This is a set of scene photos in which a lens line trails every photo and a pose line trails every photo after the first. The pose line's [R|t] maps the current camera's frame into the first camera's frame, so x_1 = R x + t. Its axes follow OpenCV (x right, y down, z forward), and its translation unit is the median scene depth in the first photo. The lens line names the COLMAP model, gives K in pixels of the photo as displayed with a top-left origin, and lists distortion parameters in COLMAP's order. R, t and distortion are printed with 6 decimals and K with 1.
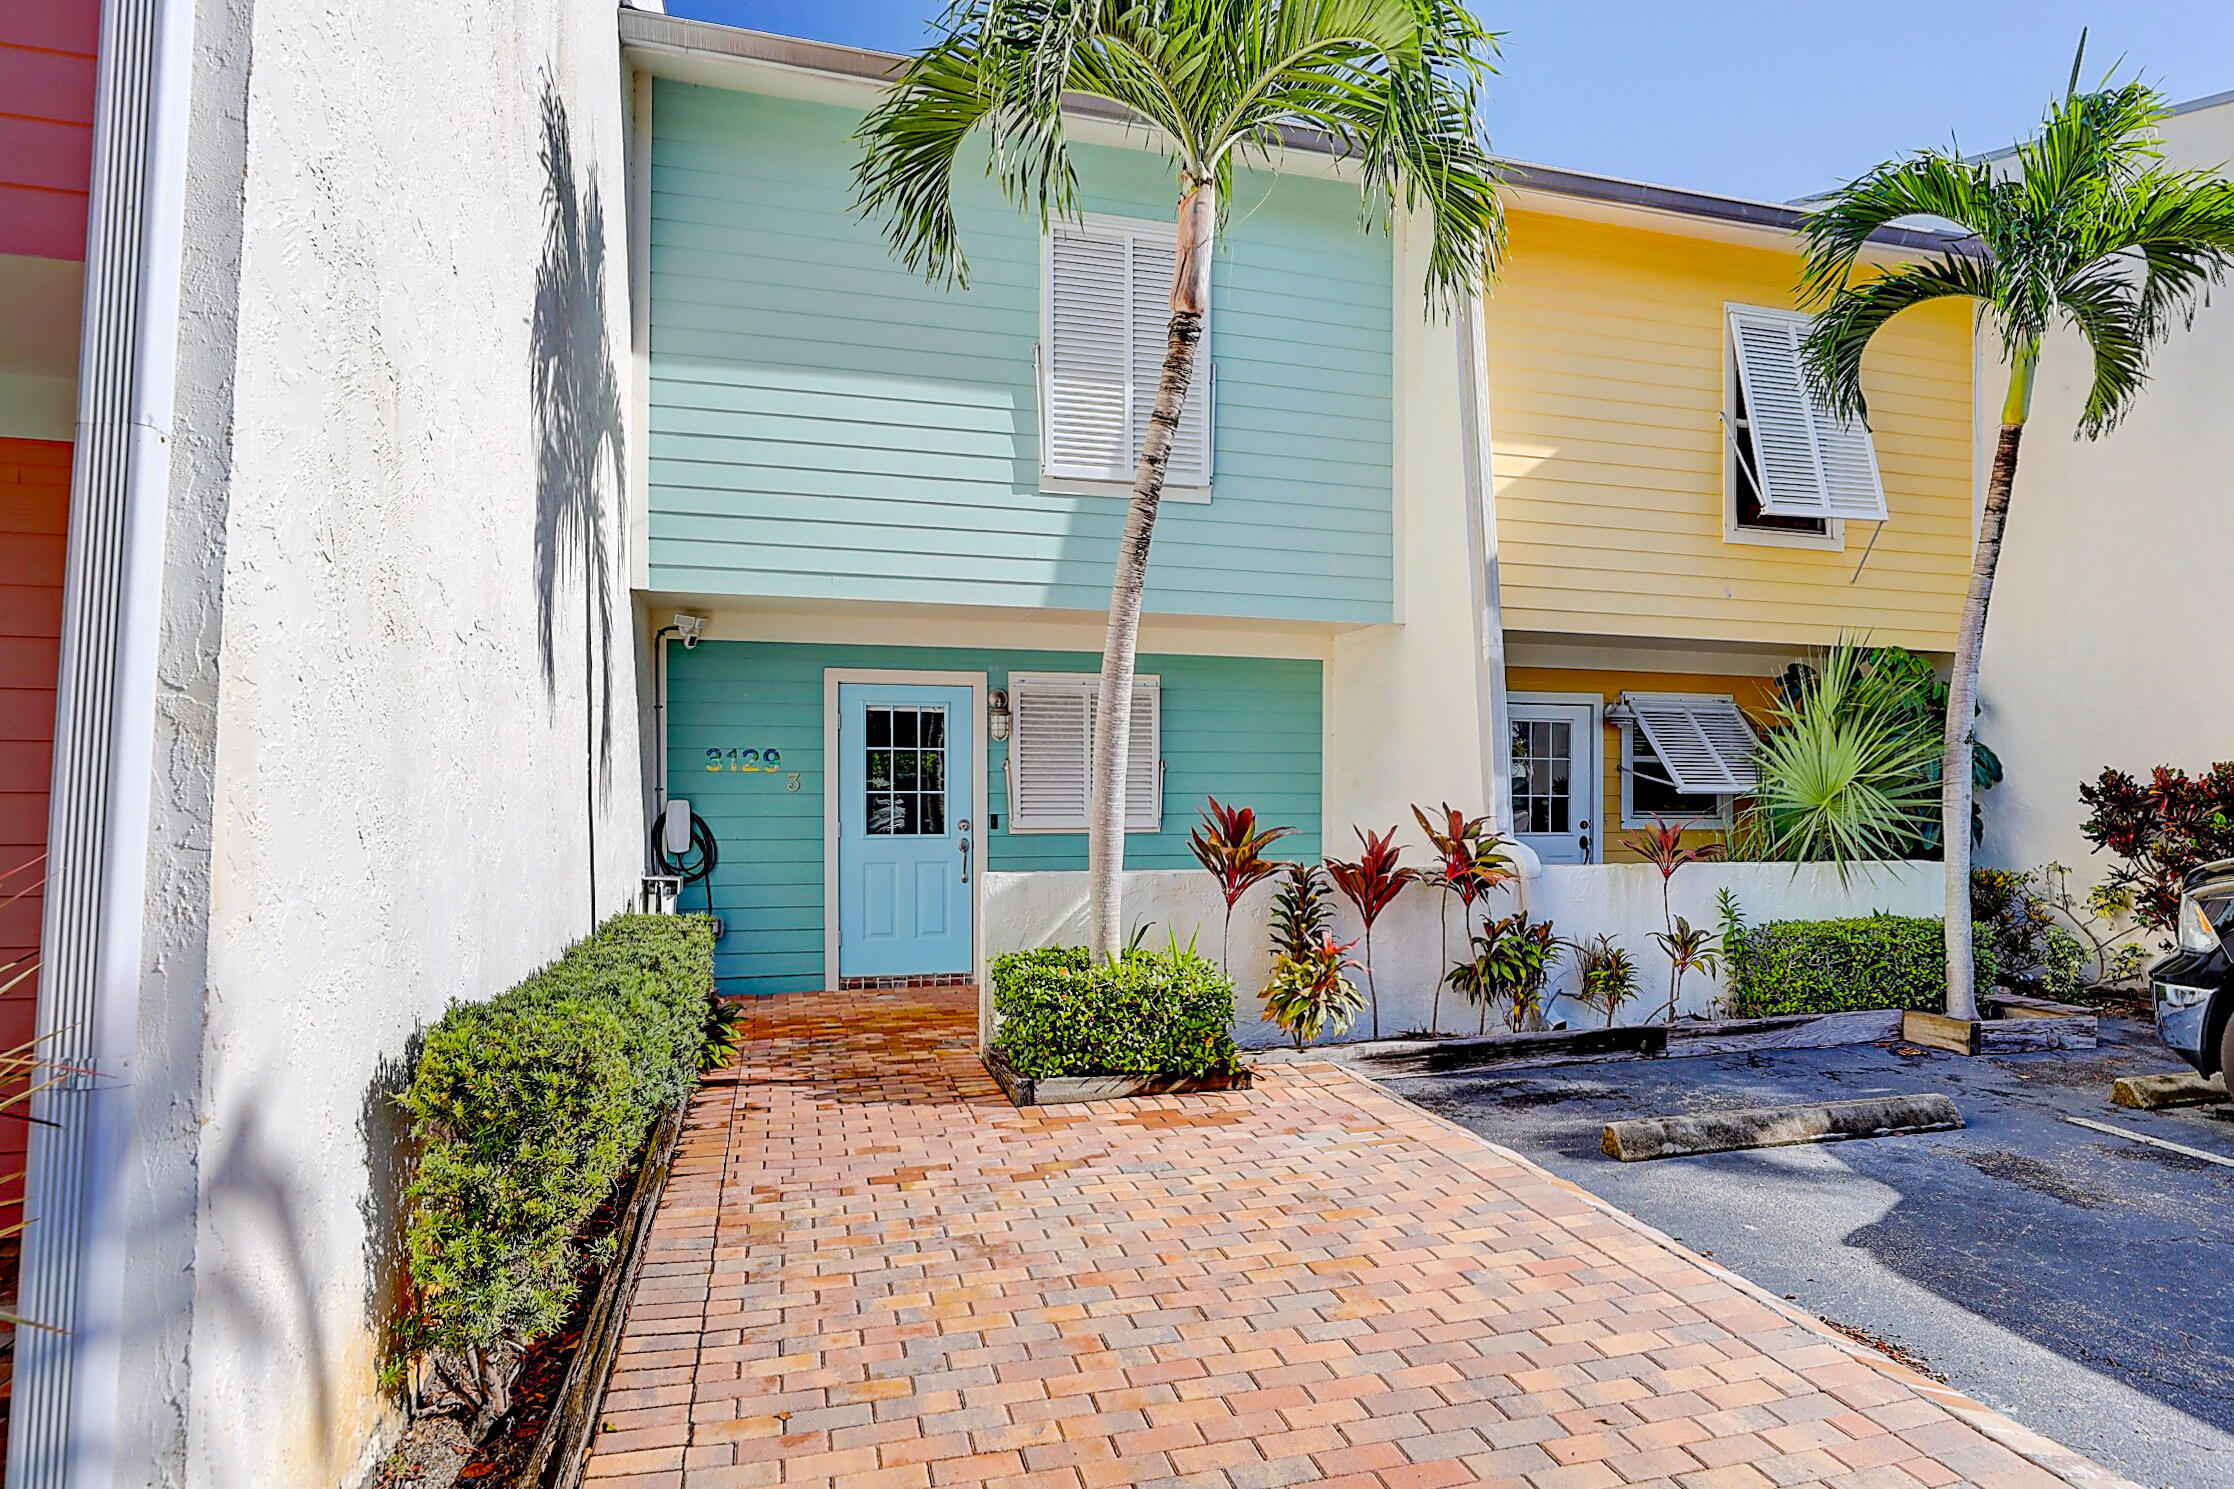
lens RADIAL K [[1268.6, 0, 1185.3], [0, 1268.6, 801.5], [0, 0, 1]] dist [-0.032706, 0.013180]
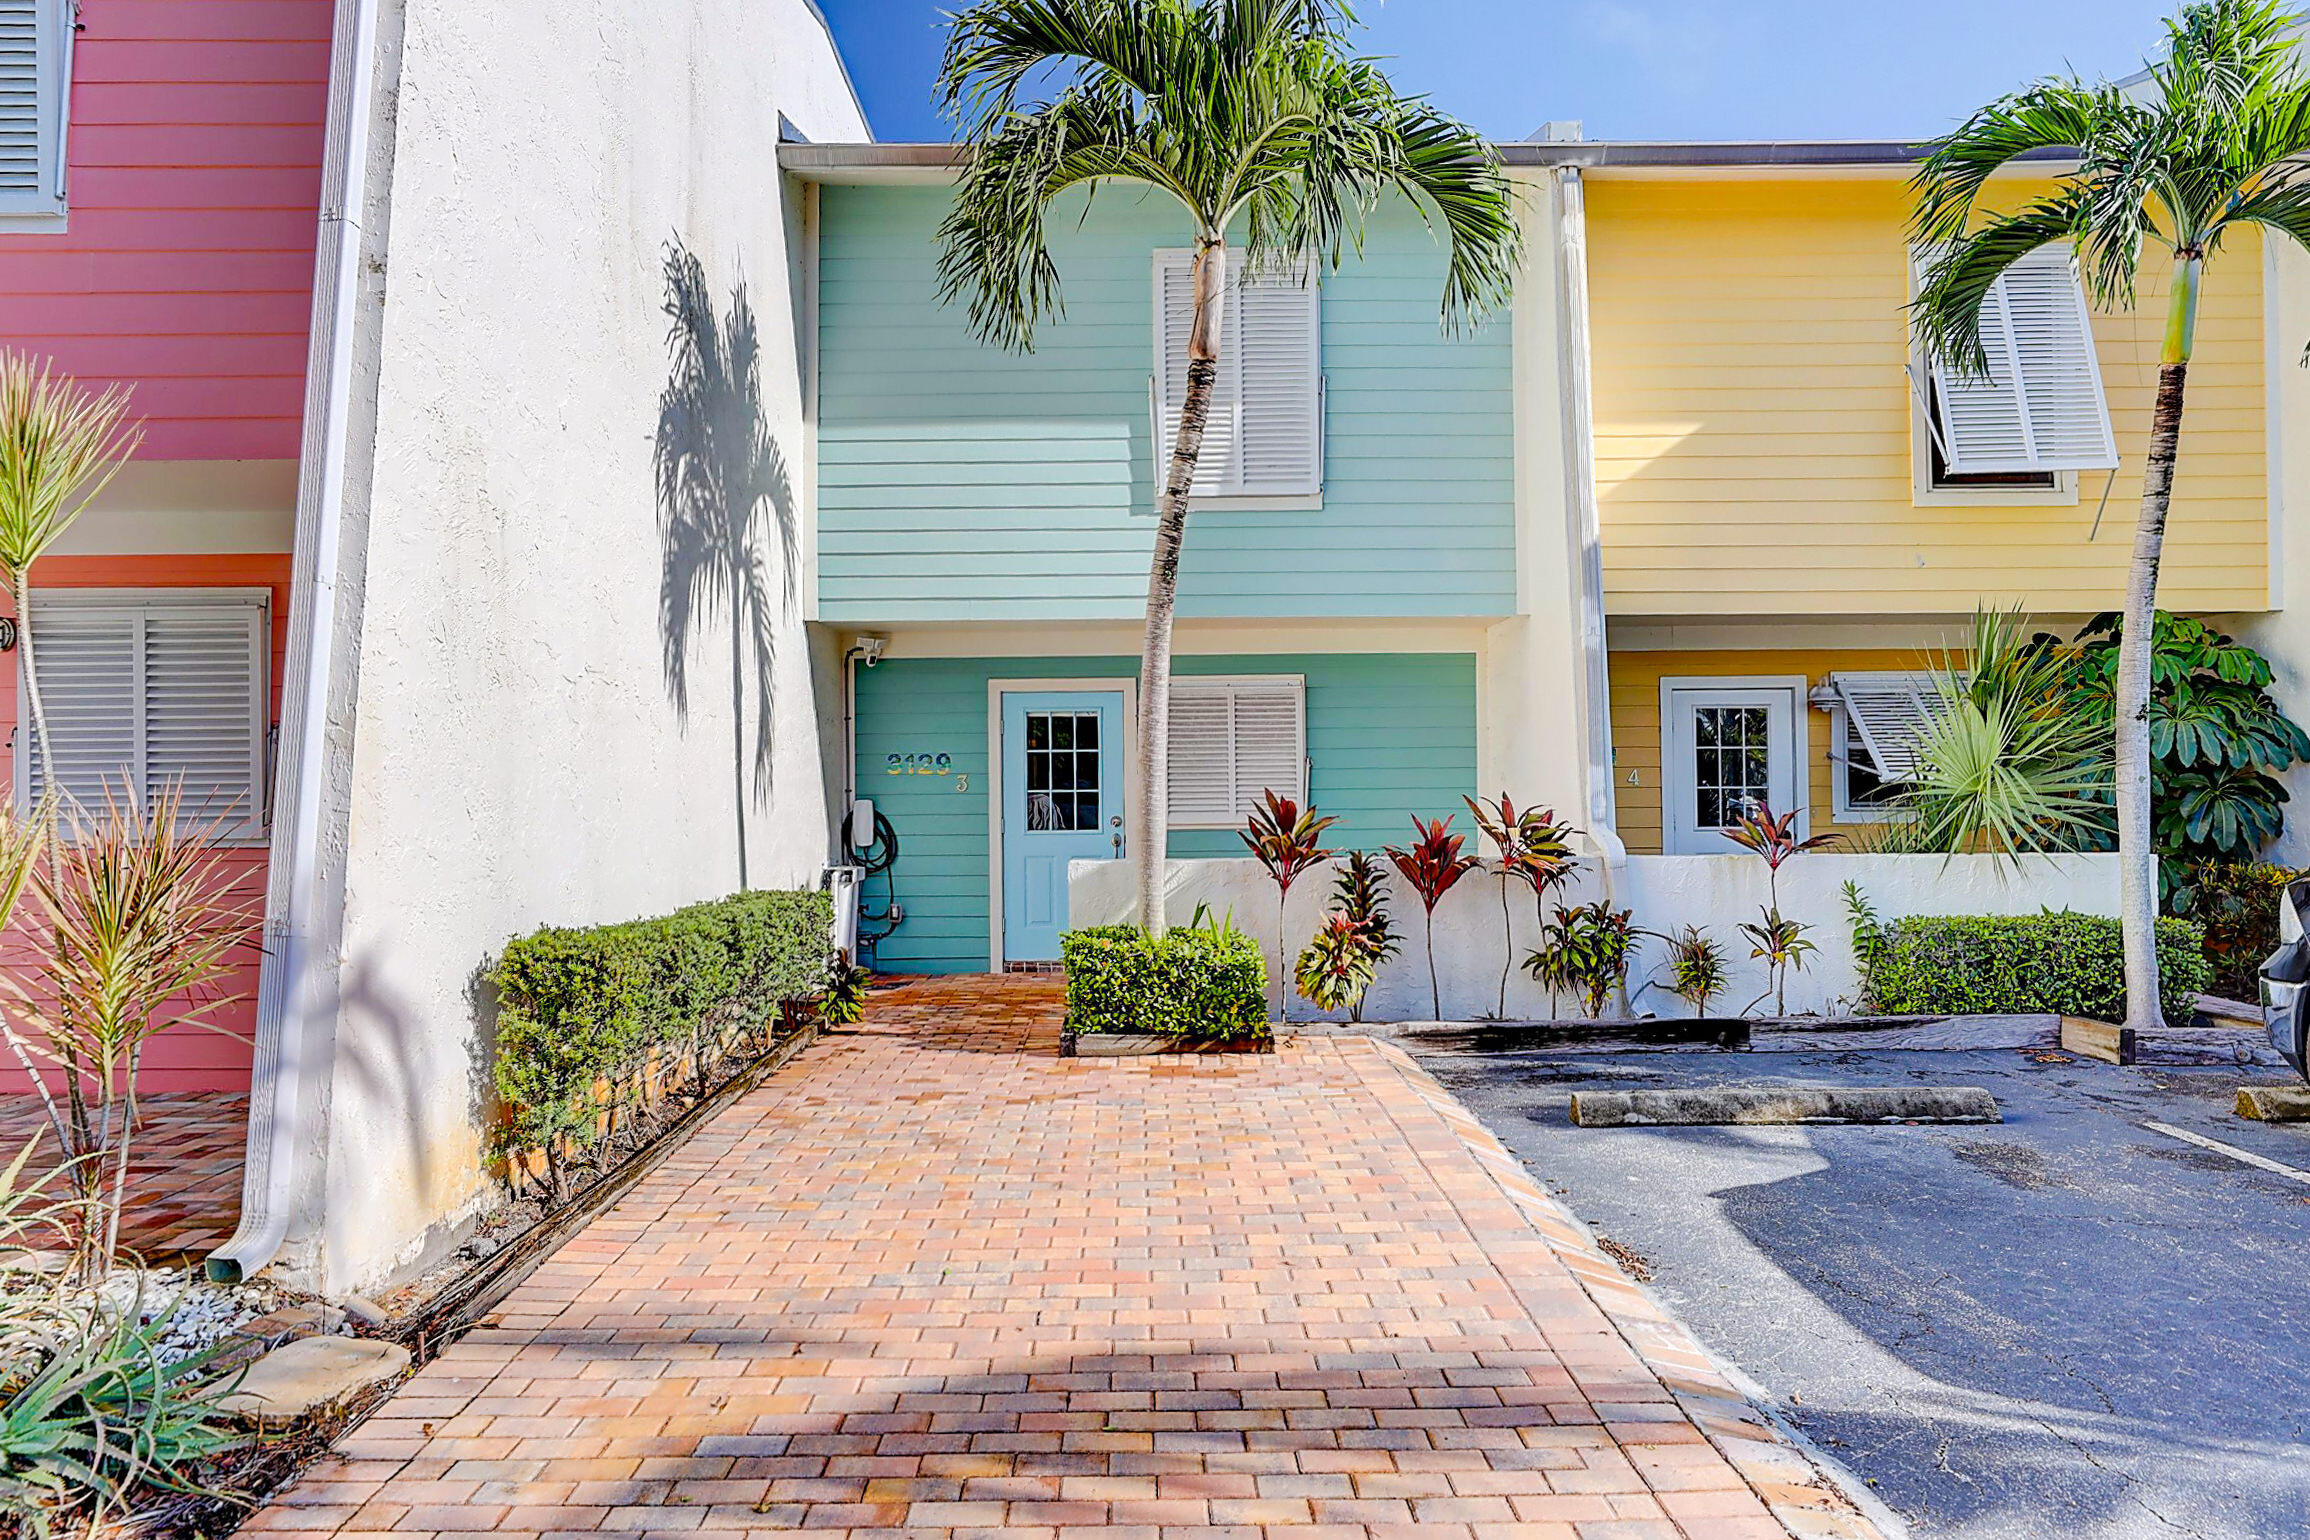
lens RADIAL K [[1406.3, 0, 1153.0], [0, 1406.3, 774.1], [0, 0, 1]] dist [-0.017966, 0.007398]
pose [[0.958944, -0.016635, -0.283108, 0.245913], [0.009670, 0.999616, -0.025982, 0.012824], [0.283431, 0.022178, 0.958736, -0.166465]]
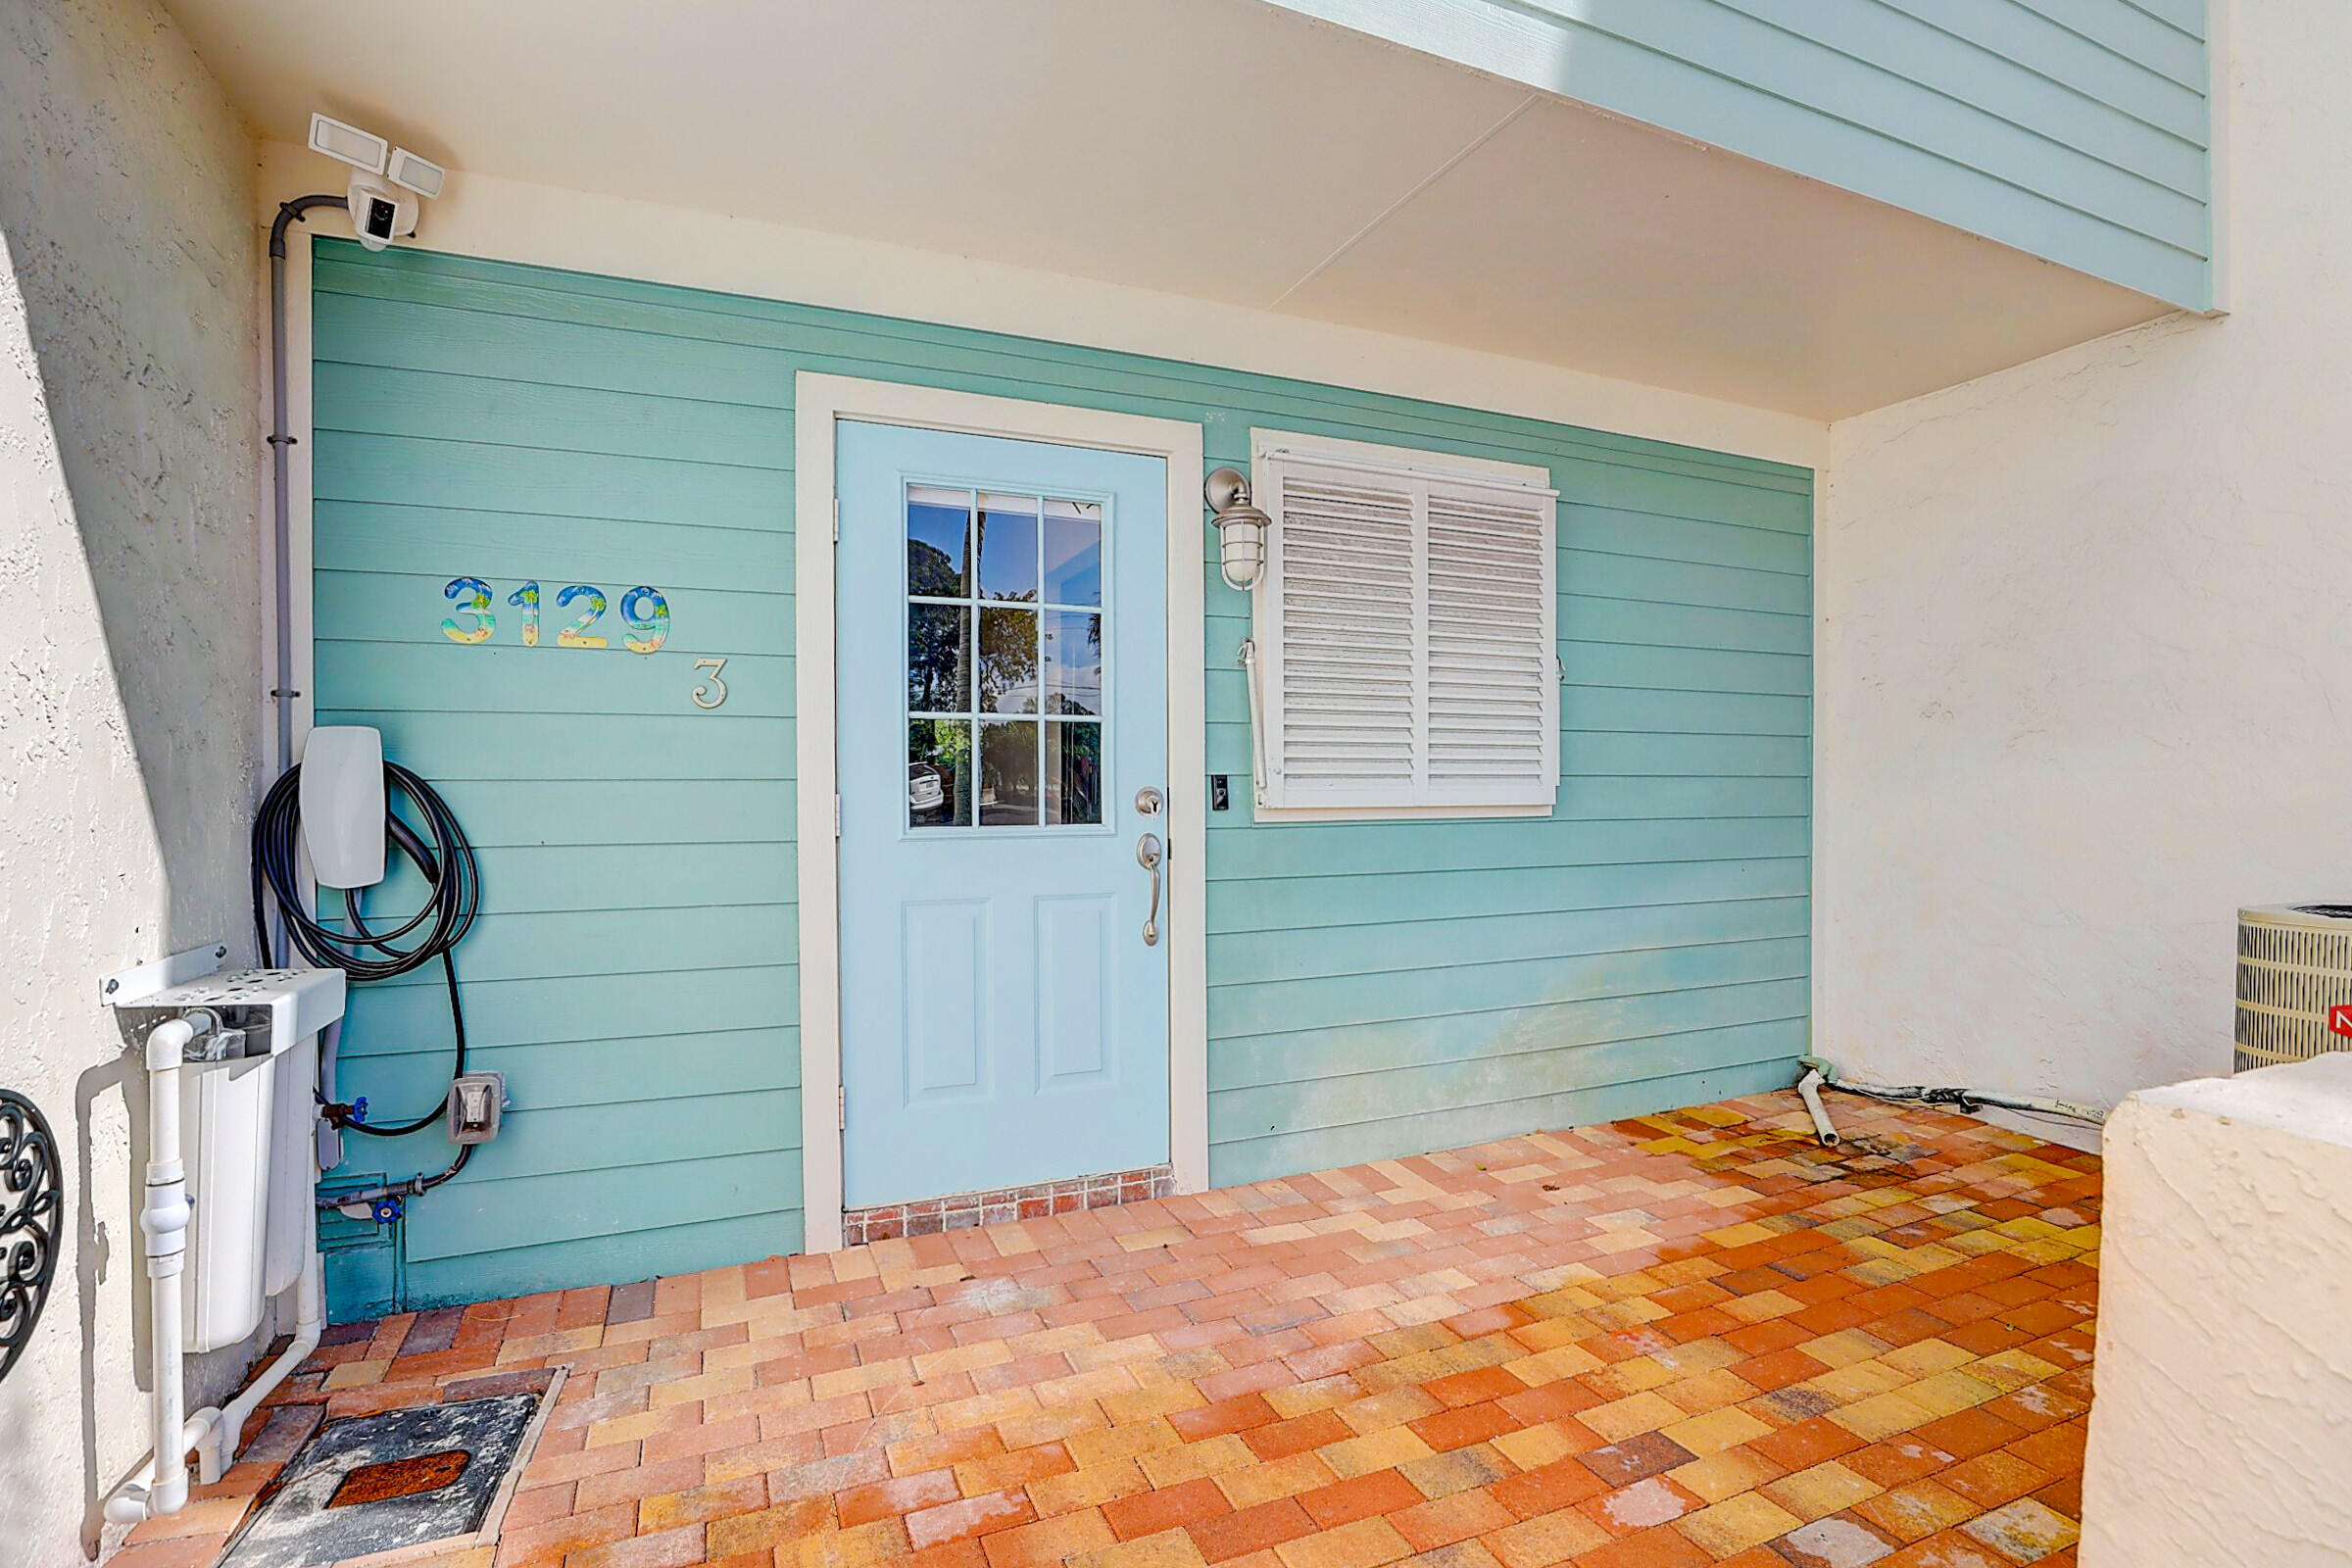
lens RADIAL K [[1112.0, 0, 1167.5], [0, 1112.0, 796.2], [0, 0, 1]] dist [-0.020130, 0.000190]
pose [[0.996162, -0.005565, 0.087348, -0.256023], [0.005214, 0.999977, 0.004255, 0.019964], [-0.087369, -0.003783, 0.996169, 0.830788]]
